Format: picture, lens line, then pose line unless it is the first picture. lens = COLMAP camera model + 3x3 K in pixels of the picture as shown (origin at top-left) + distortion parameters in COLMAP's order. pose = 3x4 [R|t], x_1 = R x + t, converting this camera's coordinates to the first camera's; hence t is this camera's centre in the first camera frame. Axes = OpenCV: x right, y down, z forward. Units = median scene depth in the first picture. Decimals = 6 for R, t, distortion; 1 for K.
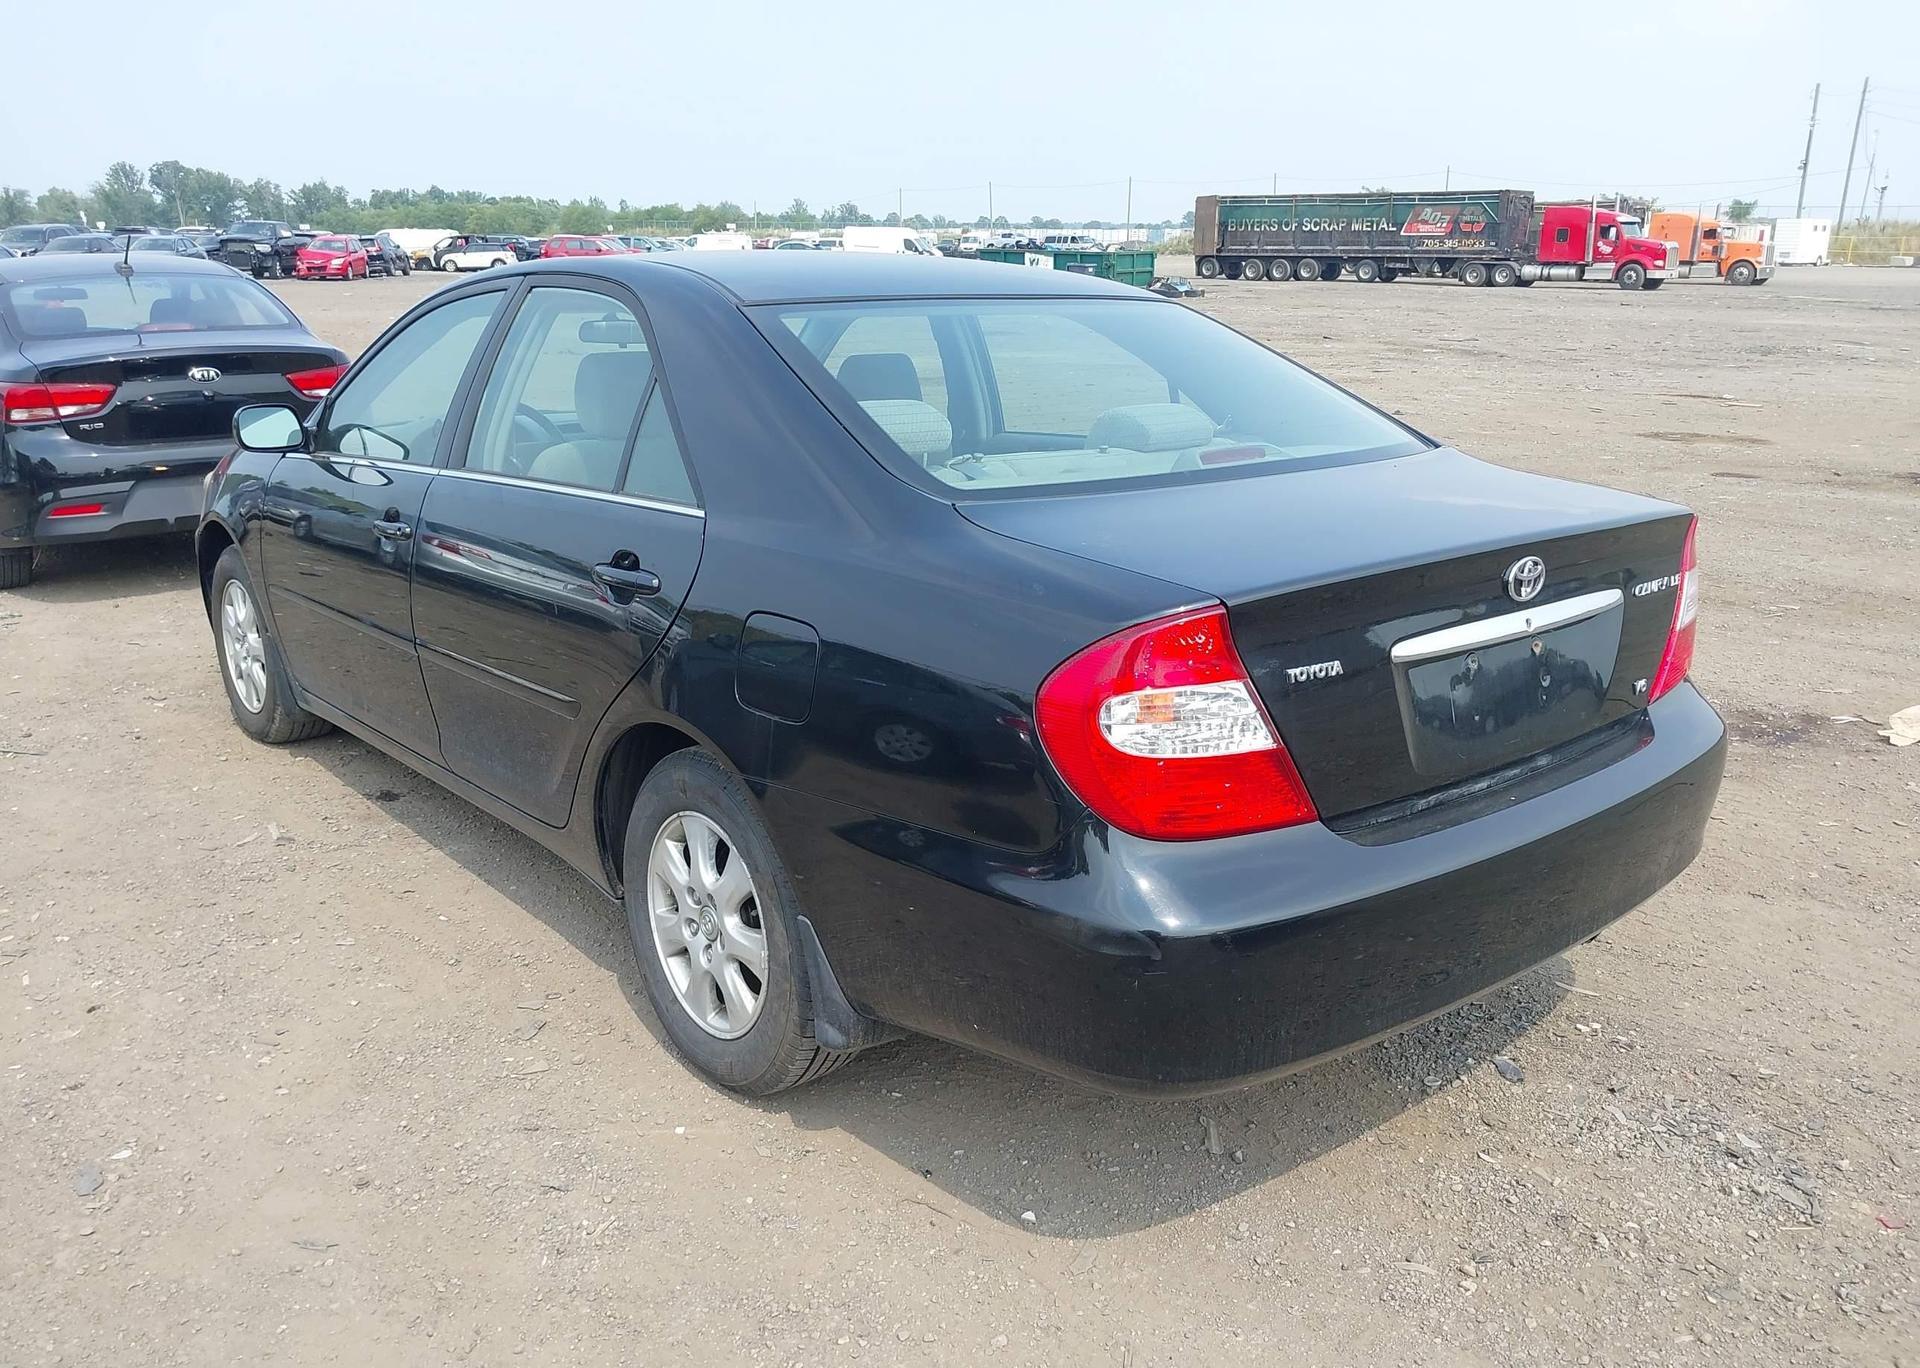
lens RADIAL K [[1478.7, 0, 961.8], [0, 1478.7, 714.4], [0, 0, 1]] dist [0.012755, -0.023886]
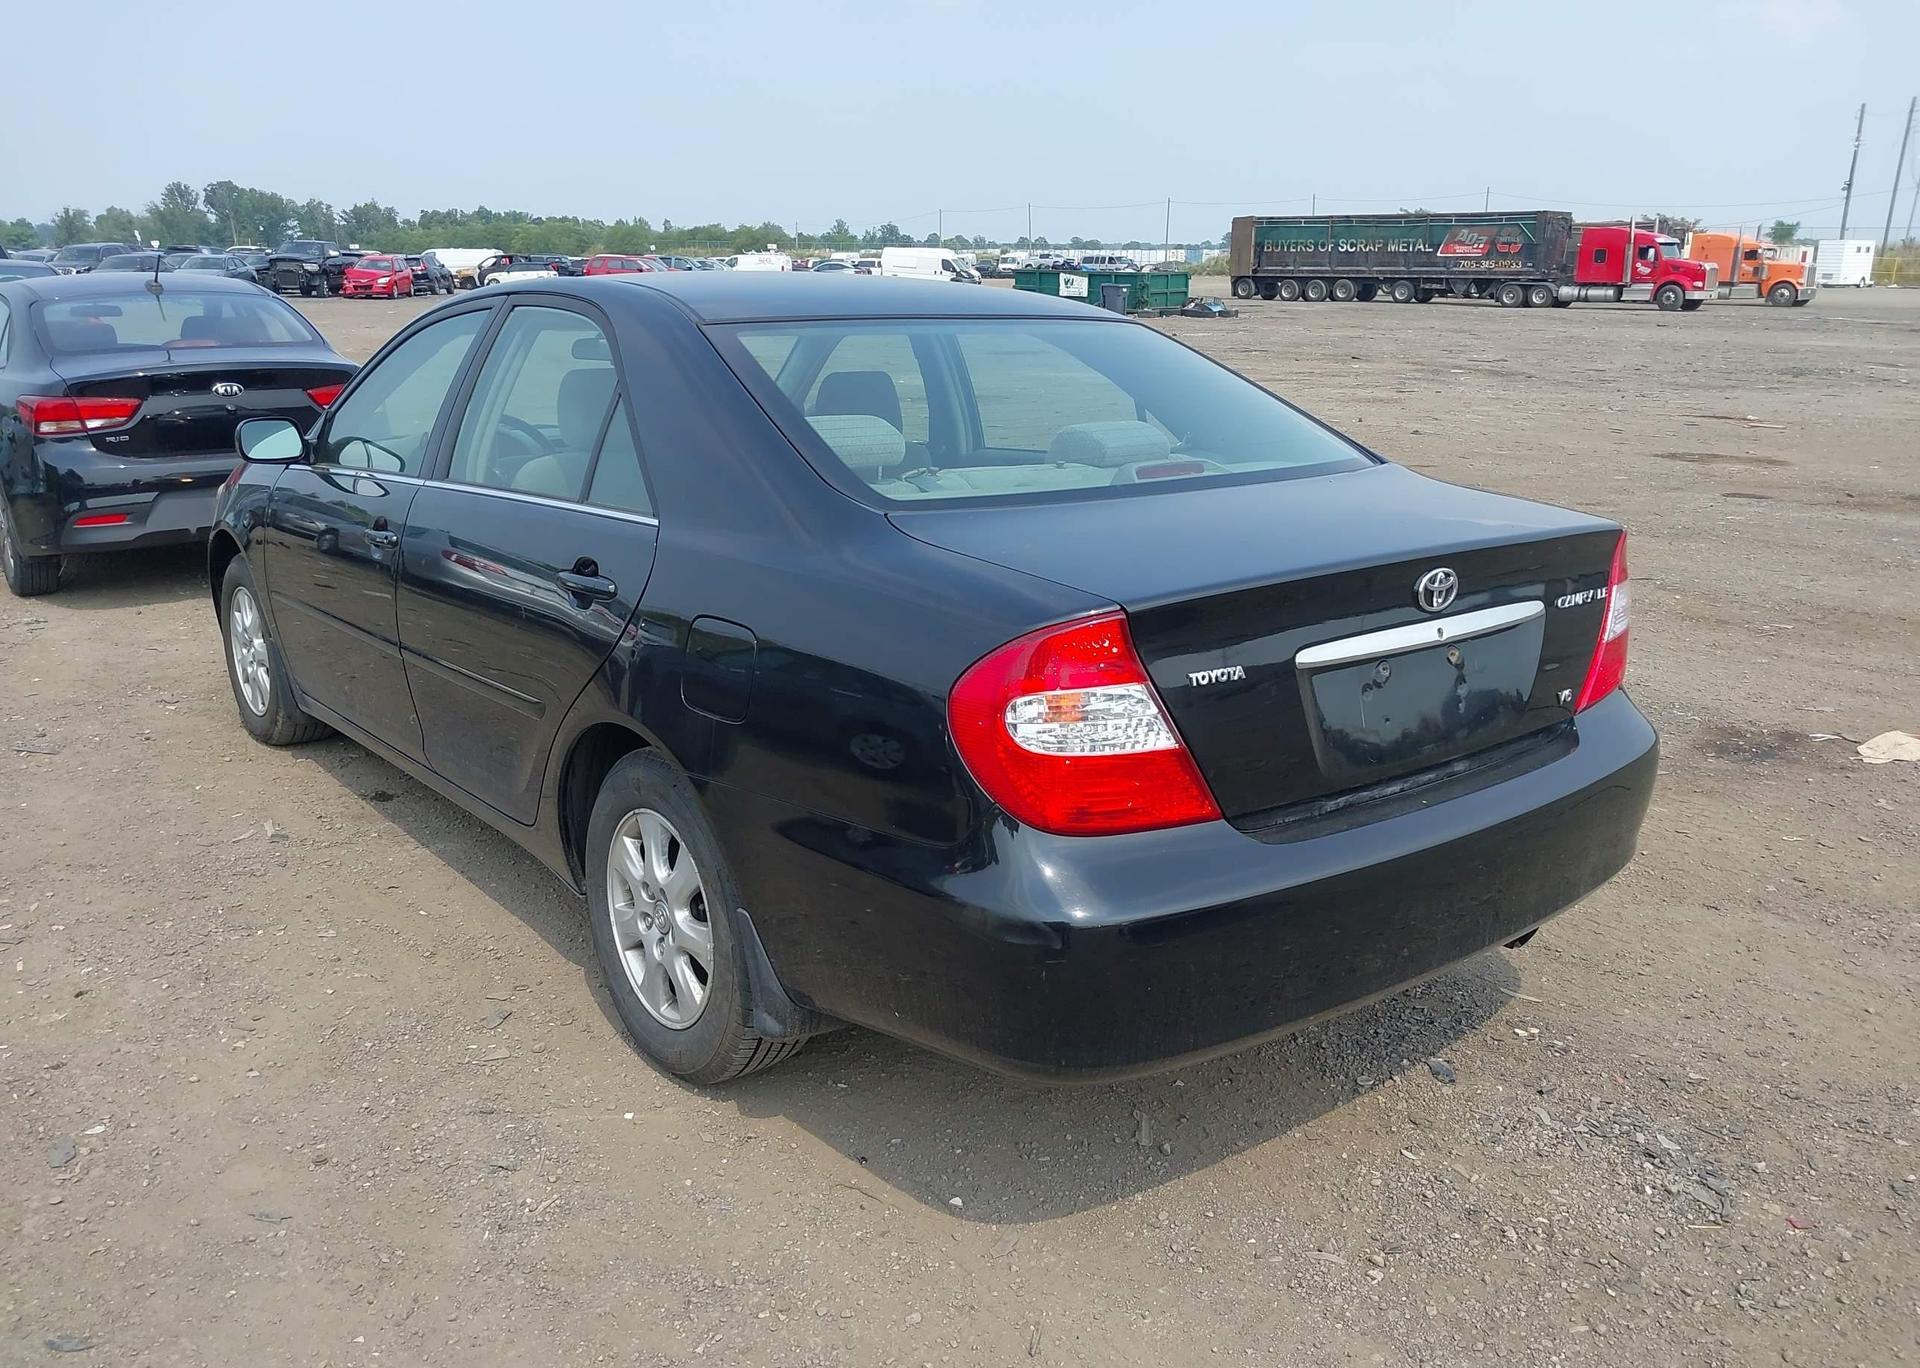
lens RADIAL K [[1478.7, 0, 960.3], [0, 1478.7, 702.0], [0, 0, 1]] dist [0.012755, -0.023886]
pose [[0.999662, 0.008845, -0.024430, 0.050623], [-0.009333, 0.999758, -0.019930, 0.007518], [0.024248, 0.020152, 0.999503, -0.028521]]
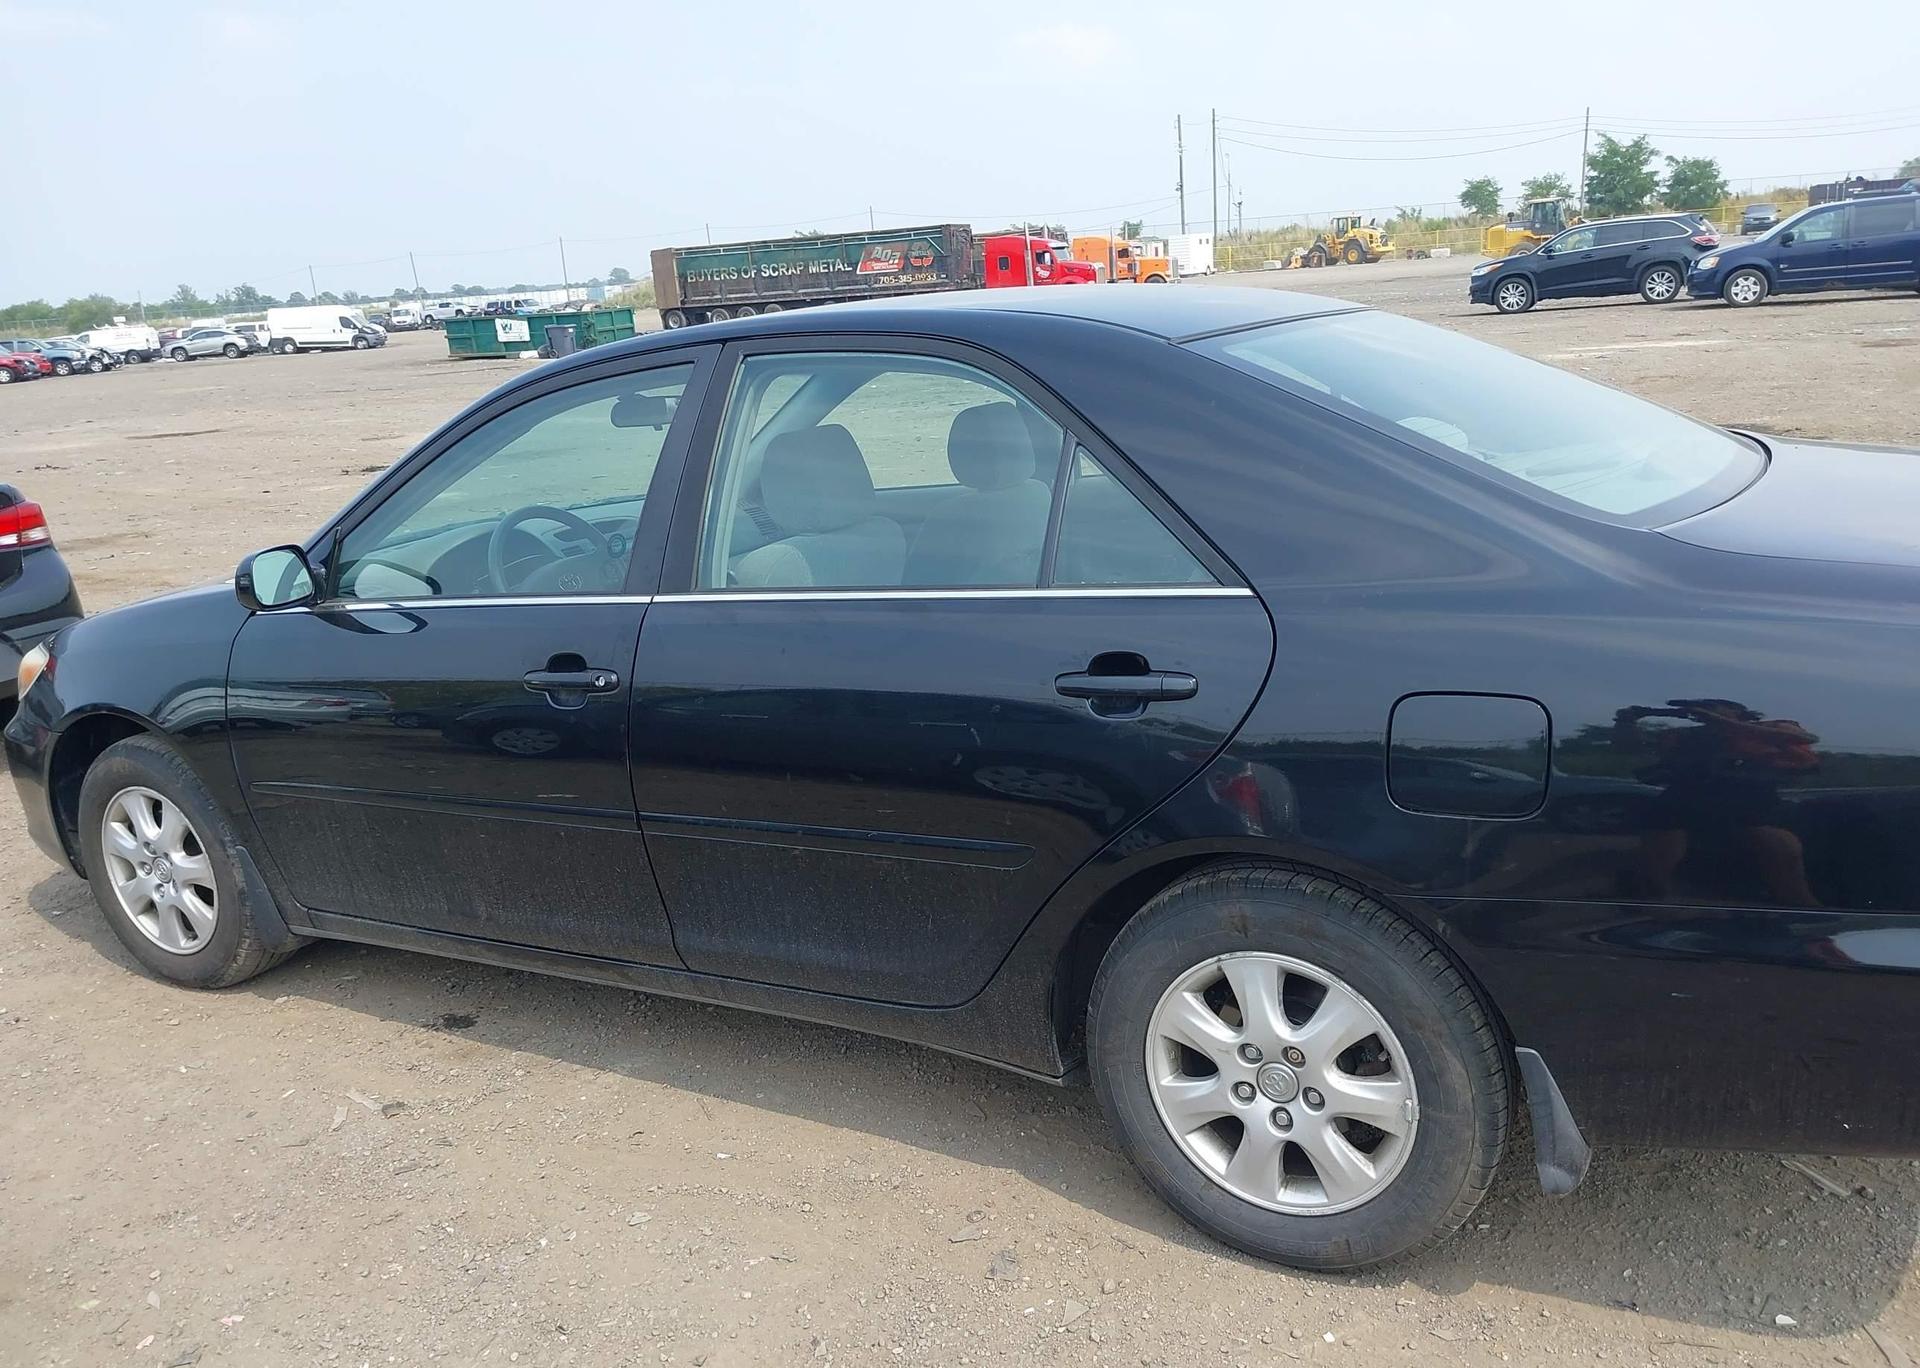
lens RADIAL K [[1478.7, 0, 948.0], [0, 1478.7, 735.1], [0, 0, 1]] dist [0.012755, -0.023886]
pose [[0.937618, -0.166710, 0.305090, -0.457064], [0.172589, 0.984963, 0.007803, -0.071214], [-0.301803, 0.045339, 0.952291, 0.210460]]
